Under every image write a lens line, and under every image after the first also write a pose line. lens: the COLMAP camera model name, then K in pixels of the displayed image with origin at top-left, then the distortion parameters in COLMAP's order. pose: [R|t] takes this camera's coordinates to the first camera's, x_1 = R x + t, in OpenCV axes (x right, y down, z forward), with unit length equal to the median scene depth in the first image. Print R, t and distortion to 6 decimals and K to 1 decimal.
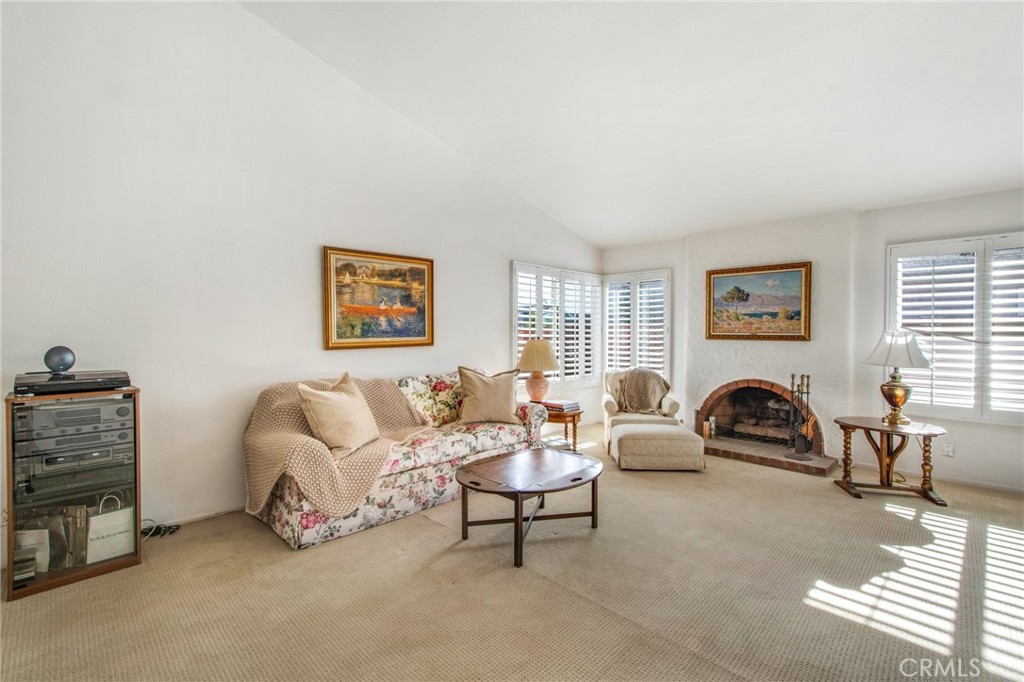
lens RADIAL K [[450.9, 0, 517.5], [0, 450.9, 340.2], [0, 0, 1]] dist [0.026055, 0.000143]
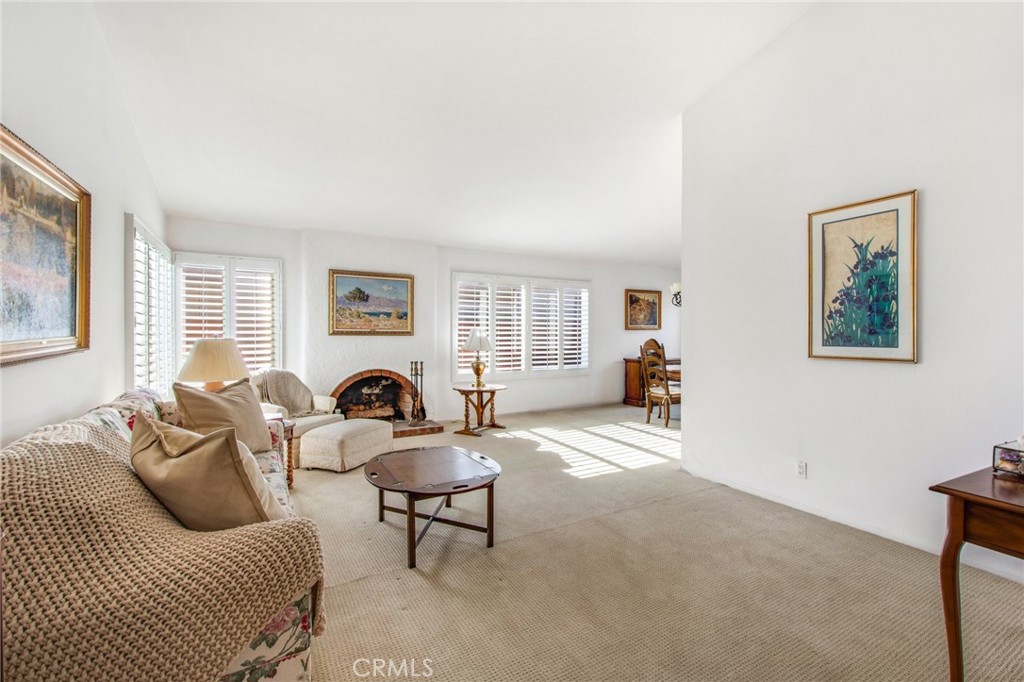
lens RADIAL K [[450.9, 0, 517.3], [0, 450.9, 332.4], [0, 0, 1]] dist [0.026055, 0.000143]
pose [[0.274780, -0.008811, 0.961467, -0.503571], [0.012247, 0.999909, 0.005663, -0.010750], [-0.961429, 0.010219, 0.274863, 0.340602]]
